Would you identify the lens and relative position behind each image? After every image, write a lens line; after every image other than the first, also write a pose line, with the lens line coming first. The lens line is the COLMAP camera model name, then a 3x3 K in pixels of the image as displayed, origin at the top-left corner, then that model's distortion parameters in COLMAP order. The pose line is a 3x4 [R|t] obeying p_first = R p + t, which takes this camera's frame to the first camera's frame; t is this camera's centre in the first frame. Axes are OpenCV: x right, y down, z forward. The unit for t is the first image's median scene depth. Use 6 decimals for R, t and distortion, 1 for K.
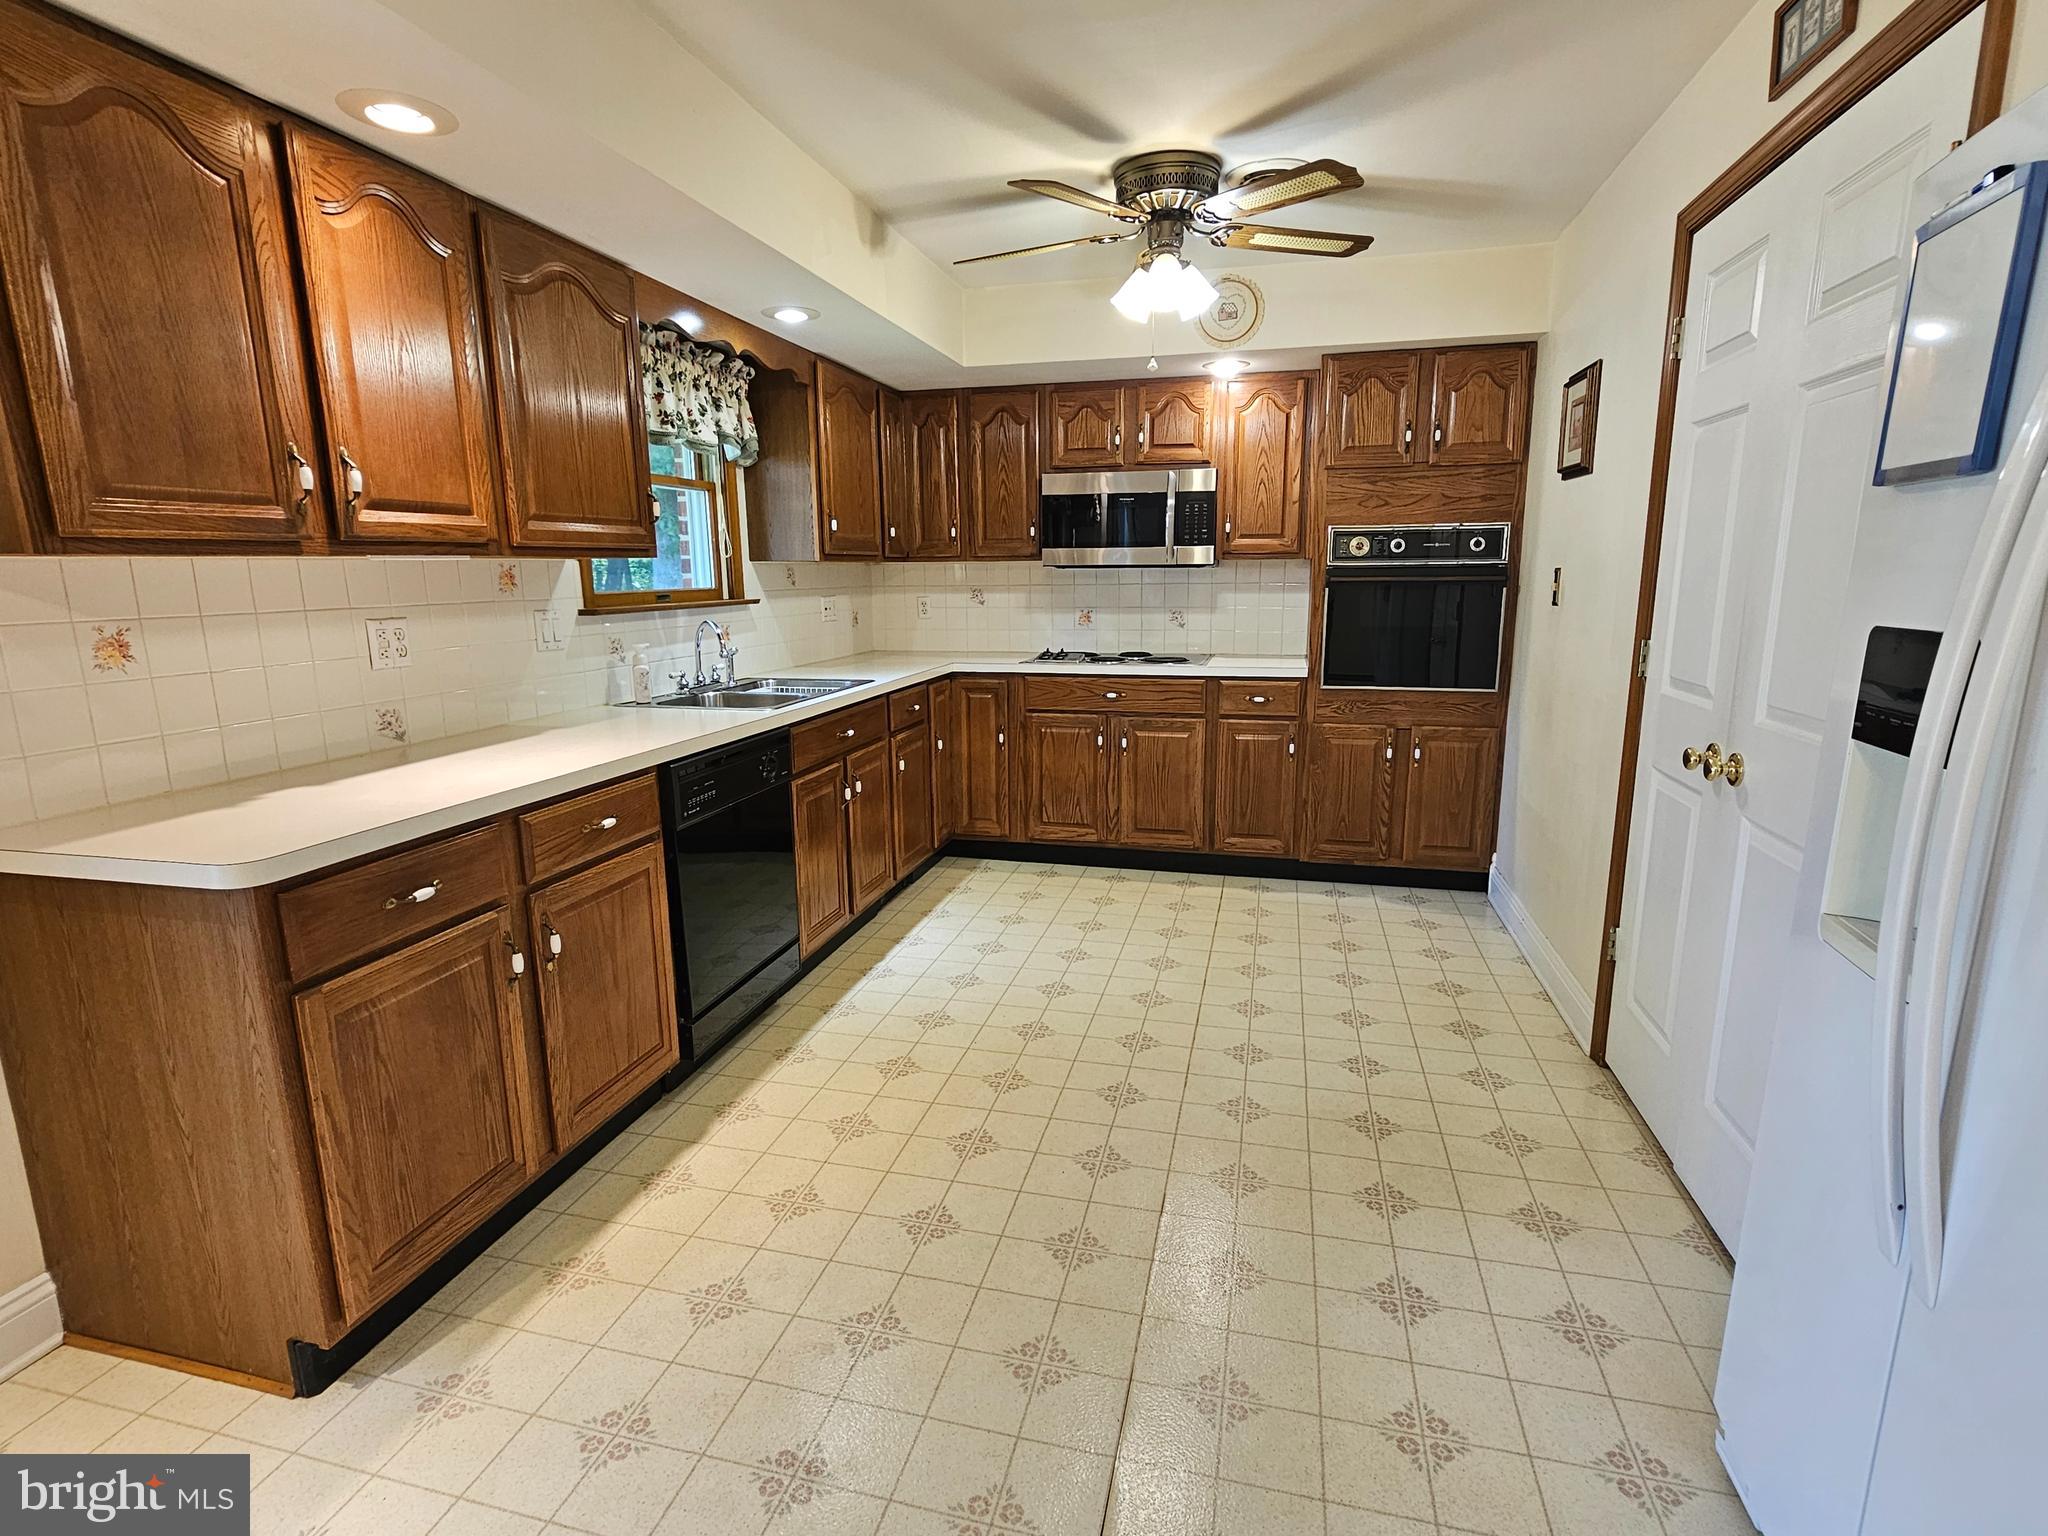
lens RADIAL K [[1009.2, 0, 1018.8], [0, 1009.2, 770.5], [0, 0, 1]] dist [0.001270, -0.000525]
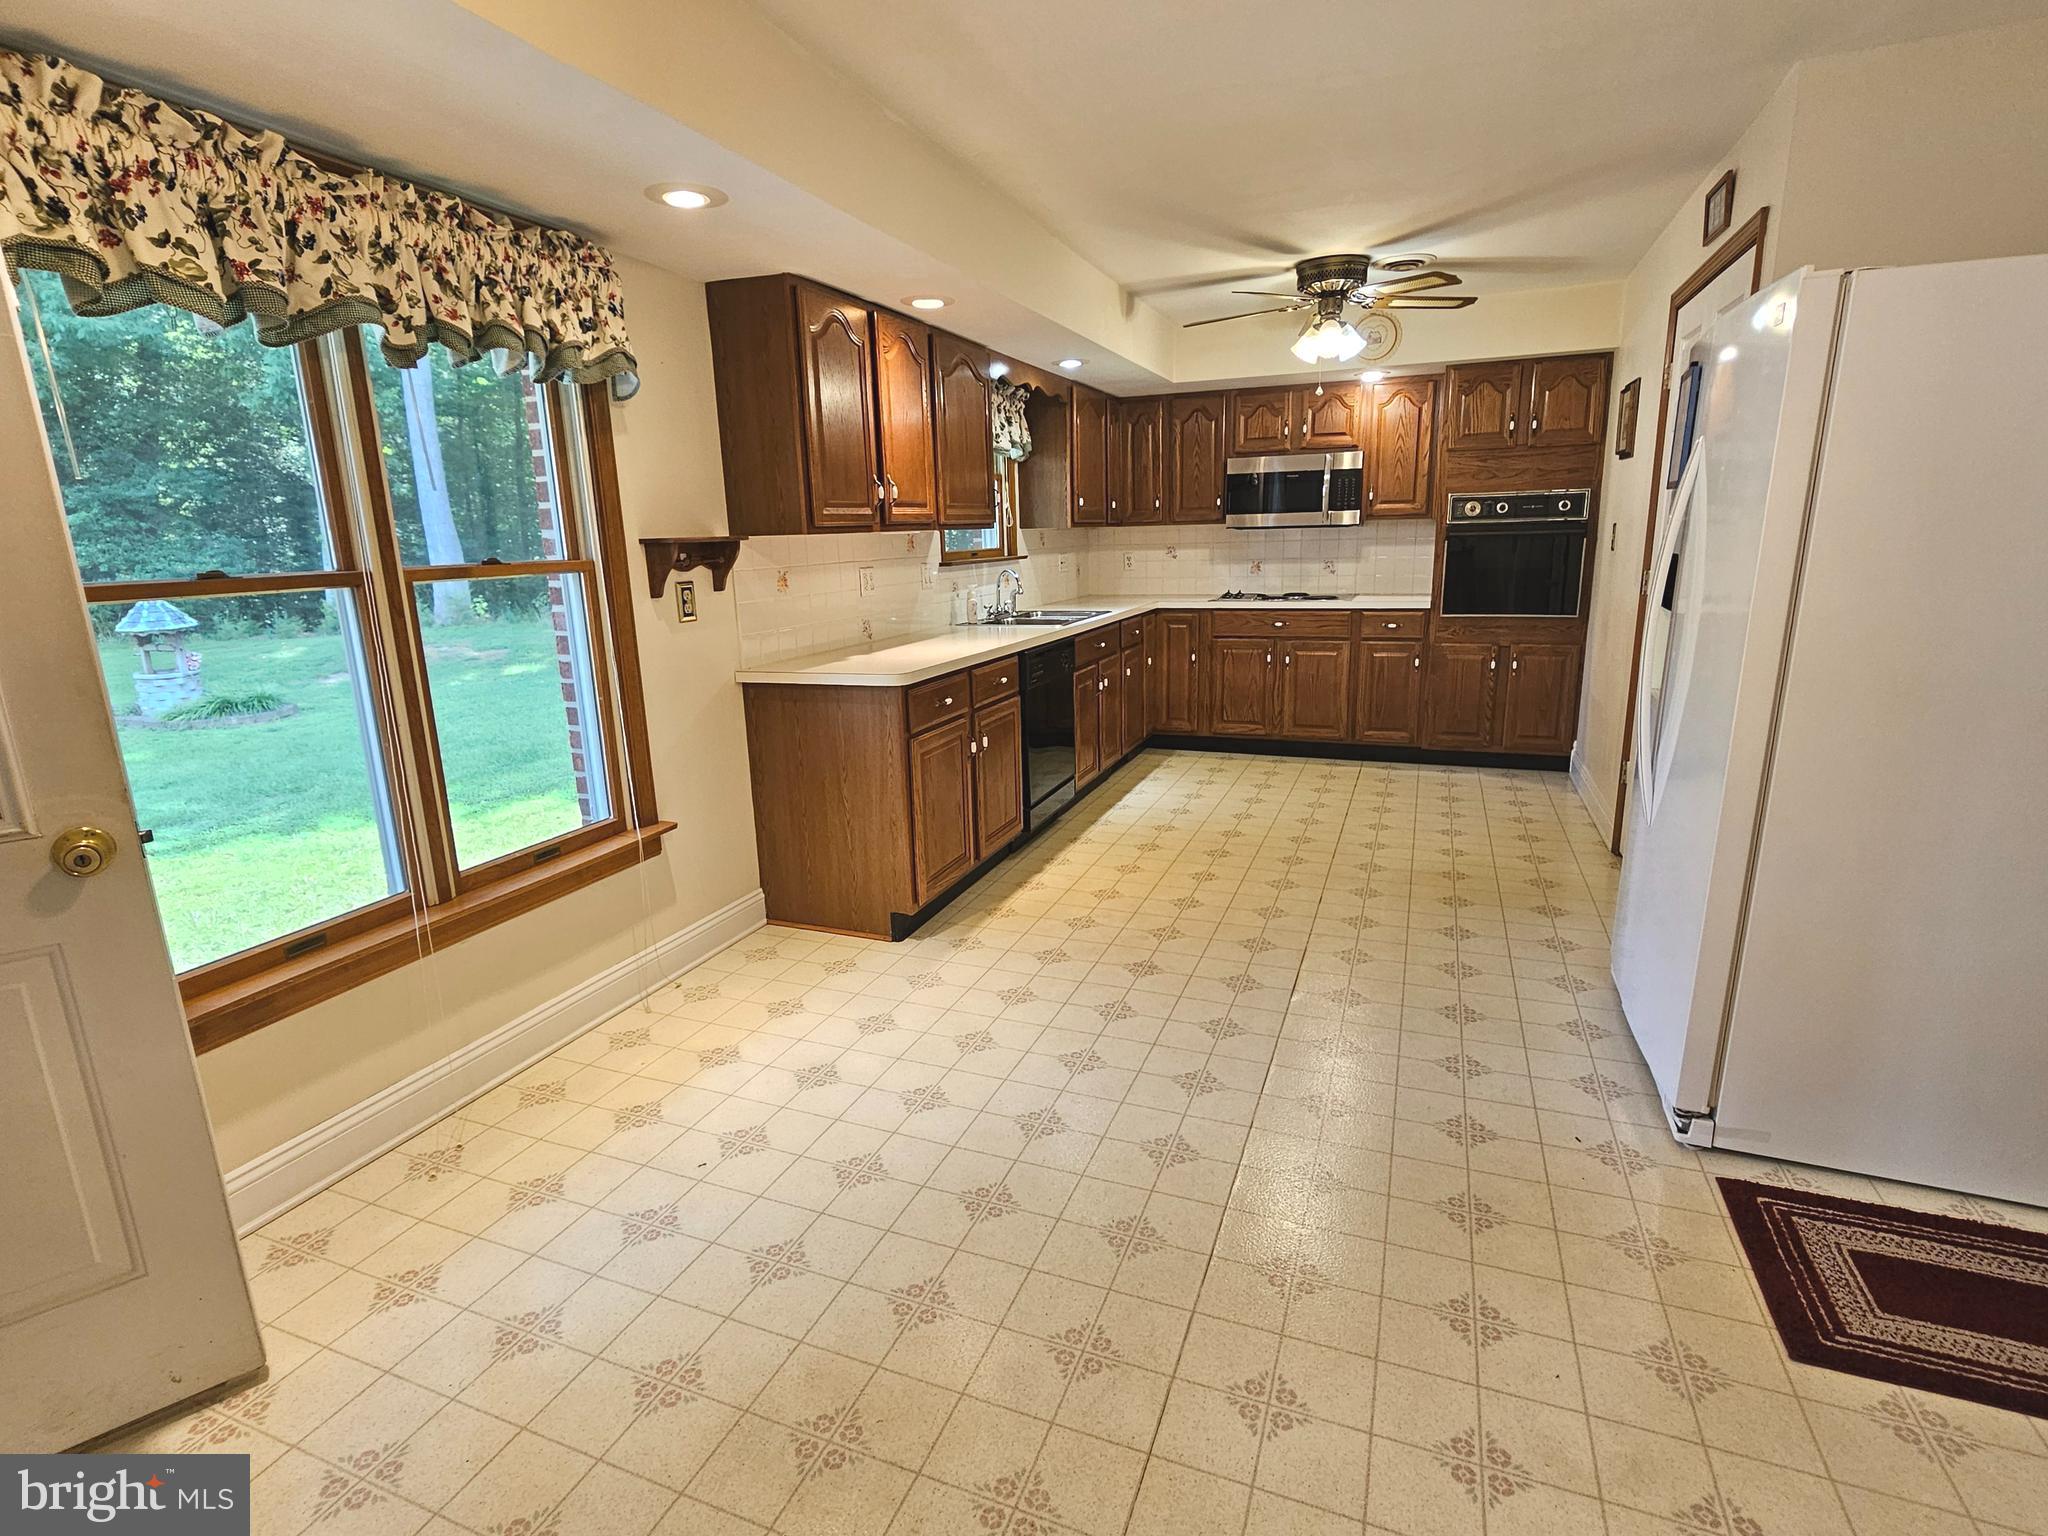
lens RADIAL K [[1009.2, 0, 1015.4], [0, 1009.2, 771.5], [0, 0, 1]] dist [0.001270, -0.000525]
pose [[0.990993, 0.013073, -0.133275, -0.123725], [-0.007971, 0.999217, 0.038746, 0.121260], [0.133677, -0.037335, 0.990321, -0.647582]]
